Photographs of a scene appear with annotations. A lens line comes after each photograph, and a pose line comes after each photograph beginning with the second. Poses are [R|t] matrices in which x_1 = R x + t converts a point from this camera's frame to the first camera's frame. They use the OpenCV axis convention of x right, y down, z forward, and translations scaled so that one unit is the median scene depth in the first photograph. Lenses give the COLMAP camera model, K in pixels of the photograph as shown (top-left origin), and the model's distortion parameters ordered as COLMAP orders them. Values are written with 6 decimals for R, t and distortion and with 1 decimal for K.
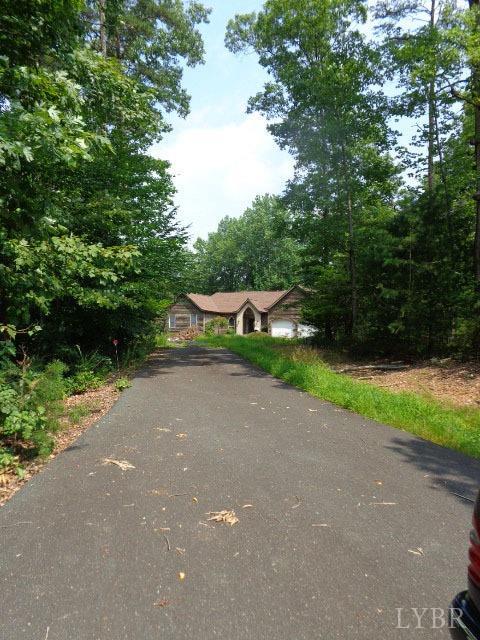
lens RADIAL K [[480.3, 0, 245.1], [0, 480.3, 321.4], [0, 0, 1]] dist [0.002025, 0.001110]
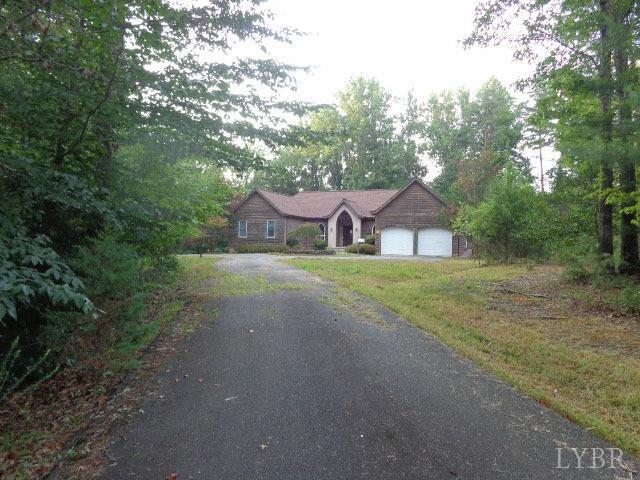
lens RADIAL K [[480.3, 0, 320.0], [0, 480.3, 240.0], [0, 0, 1]] dist [0.002025, 0.001110]
pose [[0.999988, 0.004887, -0.000439, -0.042020], [-0.004872, 0.999601, 0.027836, -0.006016], [0.000575, -0.027833, 0.999612, 0.351755]]
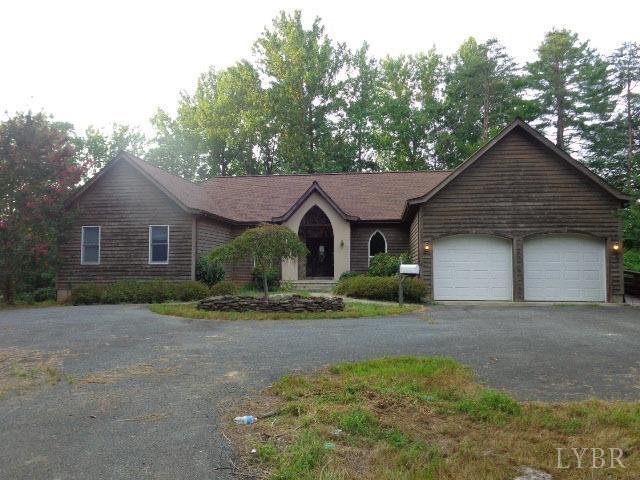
lens RADIAL K [[480.3, 0, 320.0], [0, 480.3, 240.0], [0, 0, 1]] dist [0.002025, 0.001110]
pose [[0.972125, -0.001950, 0.234453, -0.104903], [0.005858, 0.999855, -0.015974, 0.003274], [-0.234388, 0.016902, 0.971996, 0.897006]]
